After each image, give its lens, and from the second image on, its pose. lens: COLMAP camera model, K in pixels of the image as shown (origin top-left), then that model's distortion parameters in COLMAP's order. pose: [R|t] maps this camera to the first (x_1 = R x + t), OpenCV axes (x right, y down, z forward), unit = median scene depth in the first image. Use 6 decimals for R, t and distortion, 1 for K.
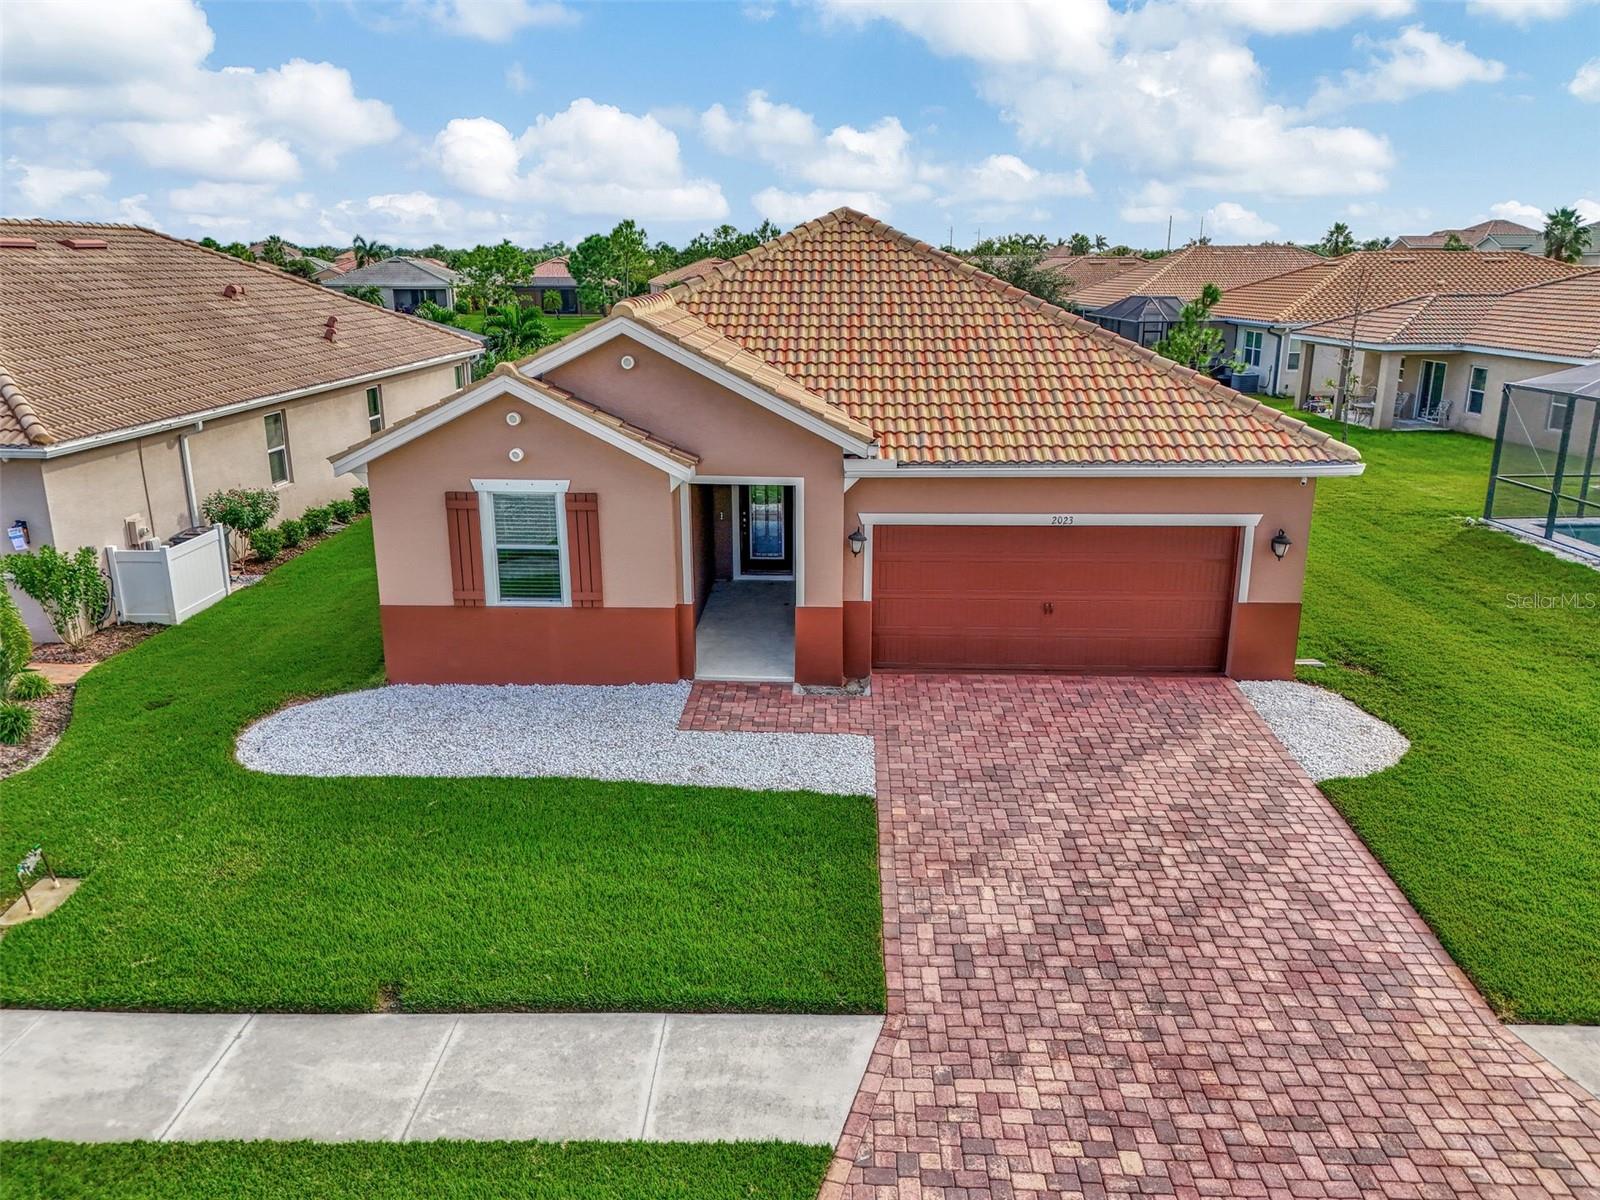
lens RADIAL K [[1105.9, 0, 752.7], [0, 1105.9, 572.6], [0, 0, 1]] dist [0.048480, -0.028787]
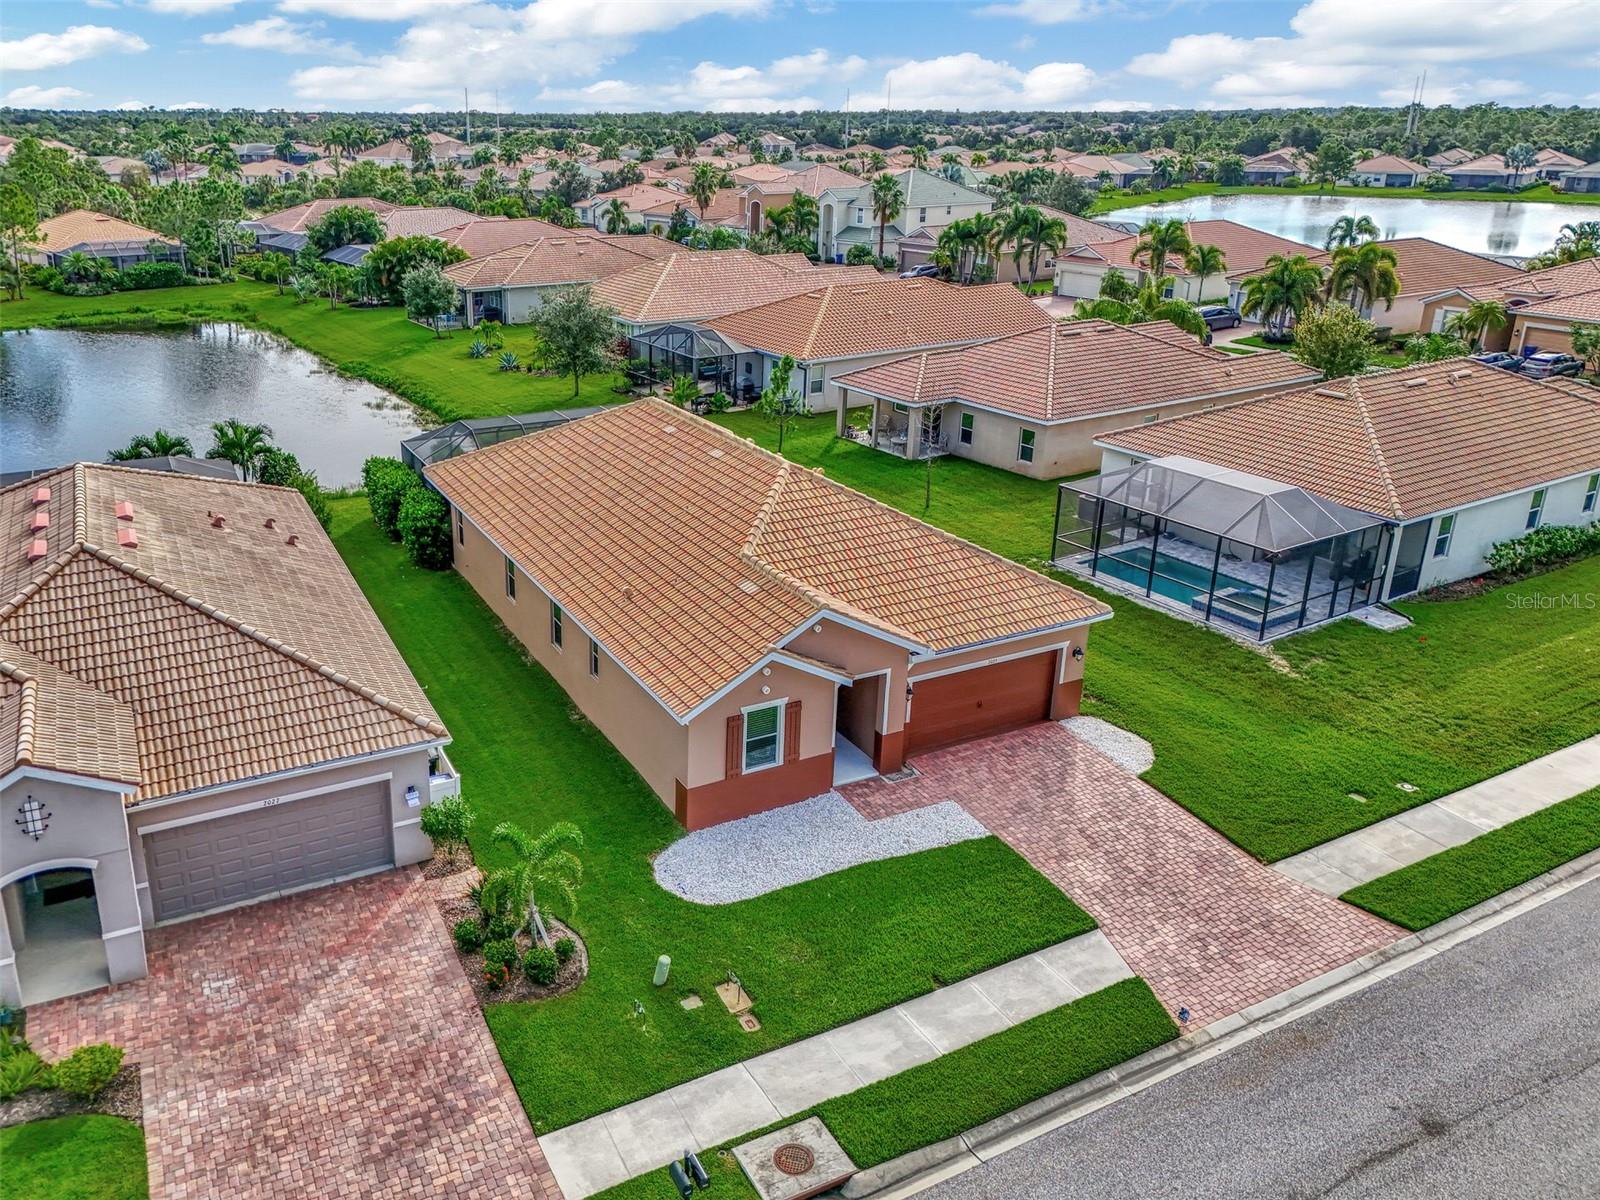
lens RADIAL K [[1219.0, 0, 631.1], [0, 1219.0, 572.4], [0, 0, 1]] dist [0.046775, -0.008739]
pose [[0.883416, -0.162178, 0.439631, -1.481863], [0.125375, 0.985799, 0.111722, -0.648786], [-0.451506, -0.043578, 0.891203, -0.746278]]
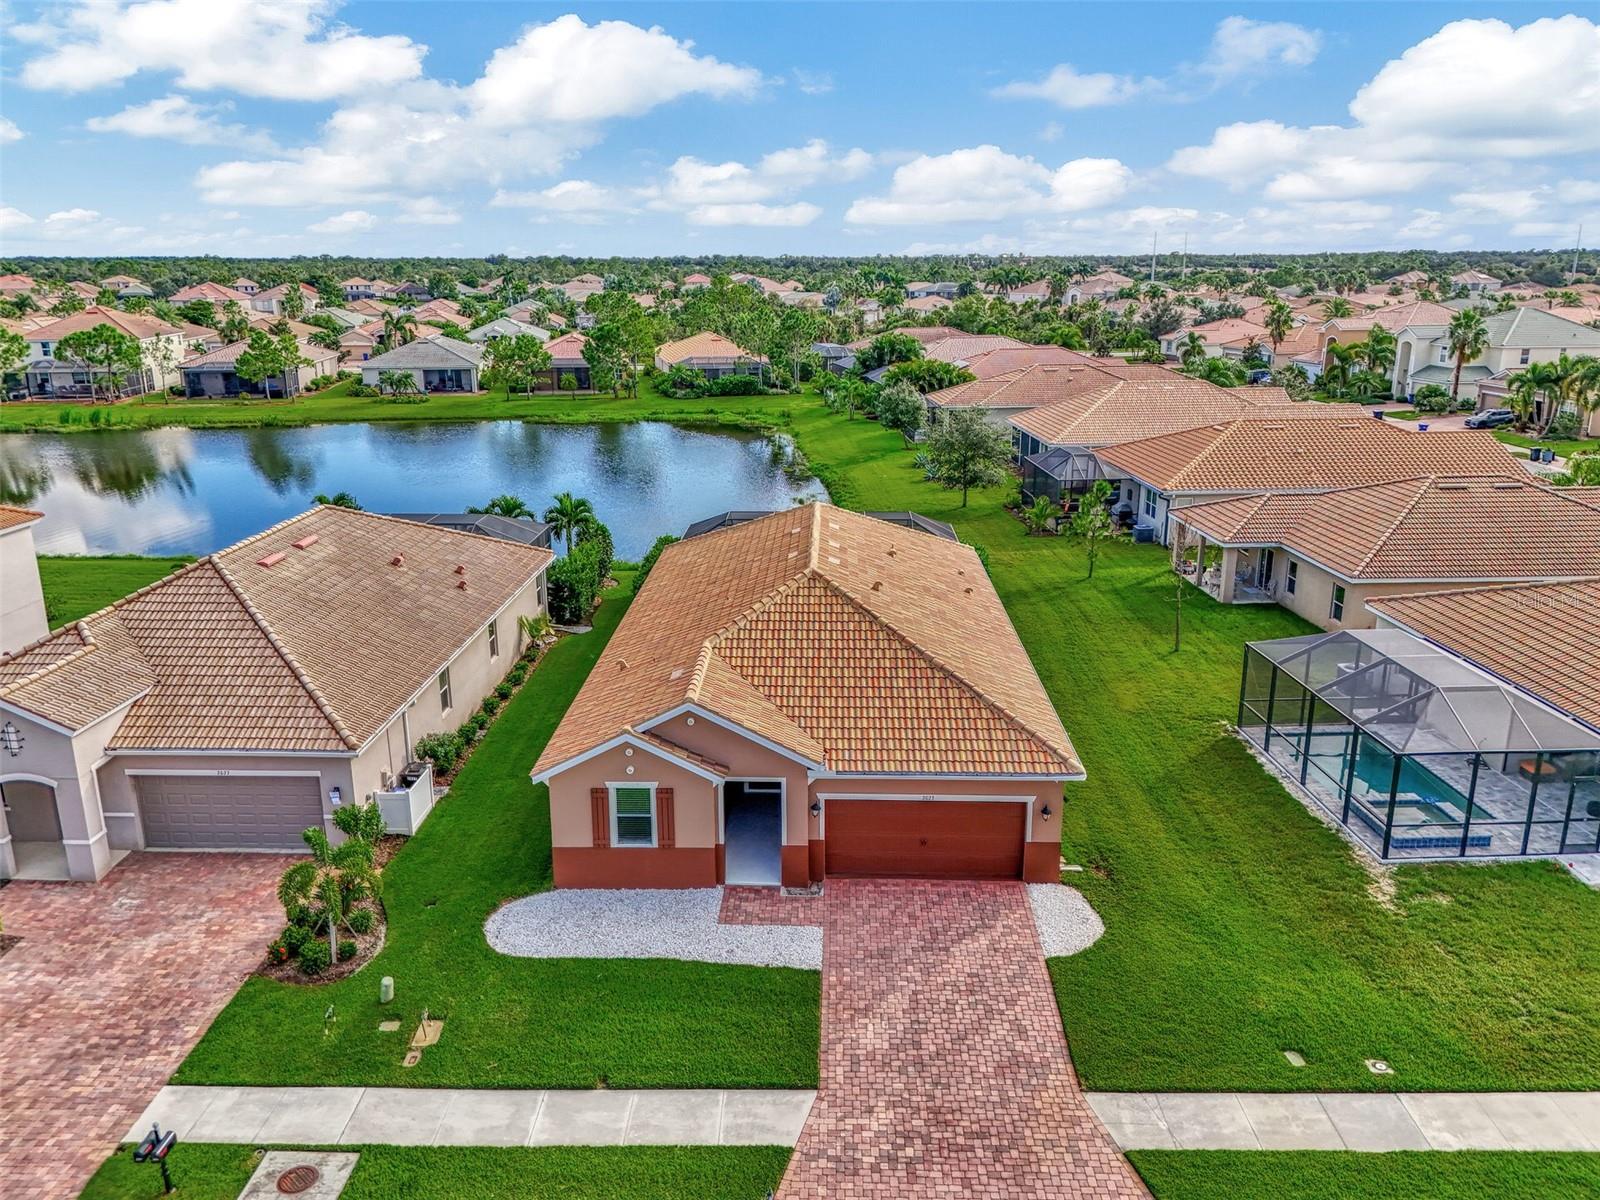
lens RADIAL K [[1105.9, 0, 752.7], [0, 1105.9, 572.6], [0, 0, 1]] dist [0.048480, -0.028787]
pose [[0.999982, -0.004335, 0.004205, -0.018011], [0.004334, 0.999991, 0.000092, -0.529158], [-0.004205, -0.000074, 0.999991, -1.028561]]
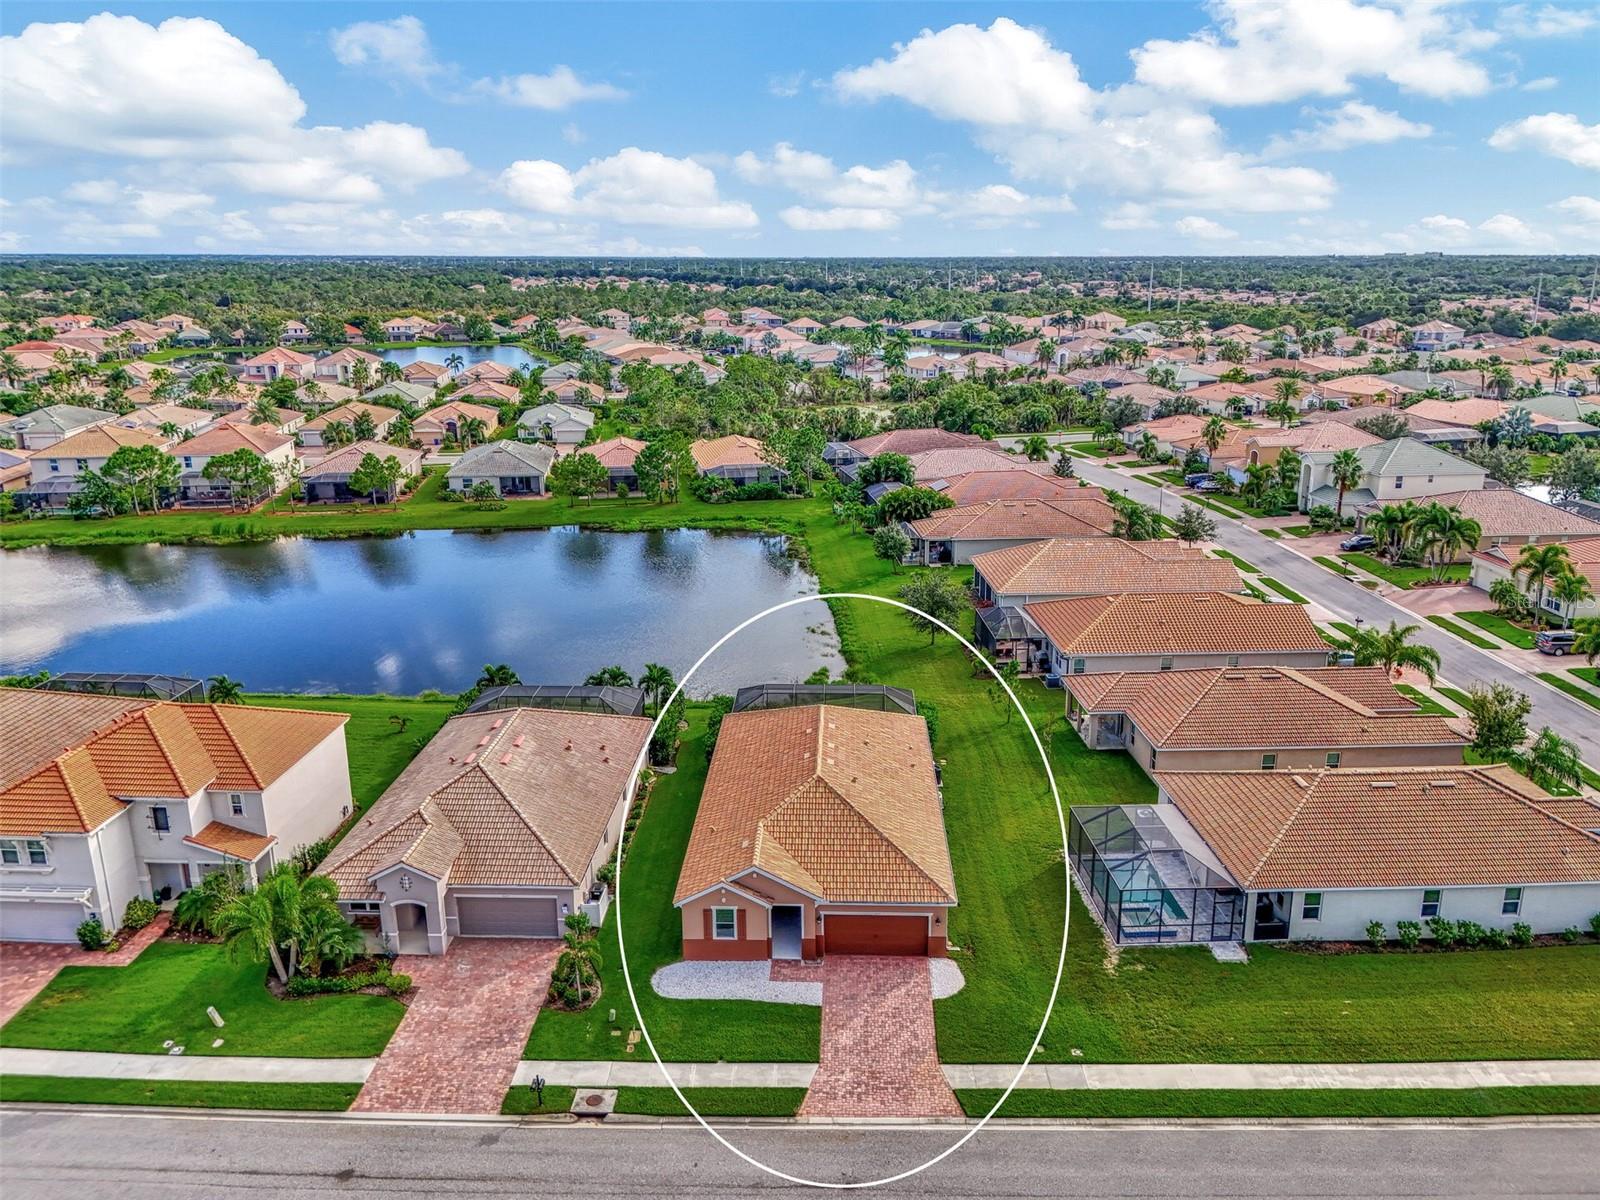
lens RADIAL K [[1098.7, 0, 763.1], [0, 1098.7, 556.3], [0, 0, 1]] dist [0.051636, -0.026769]
pose [[0.999987, -0.005045, 0.000992, -0.101832], [0.005058, 0.999900, -0.013202, -1.434578], [-0.000925, 0.013207, 0.999912, -3.171852]]
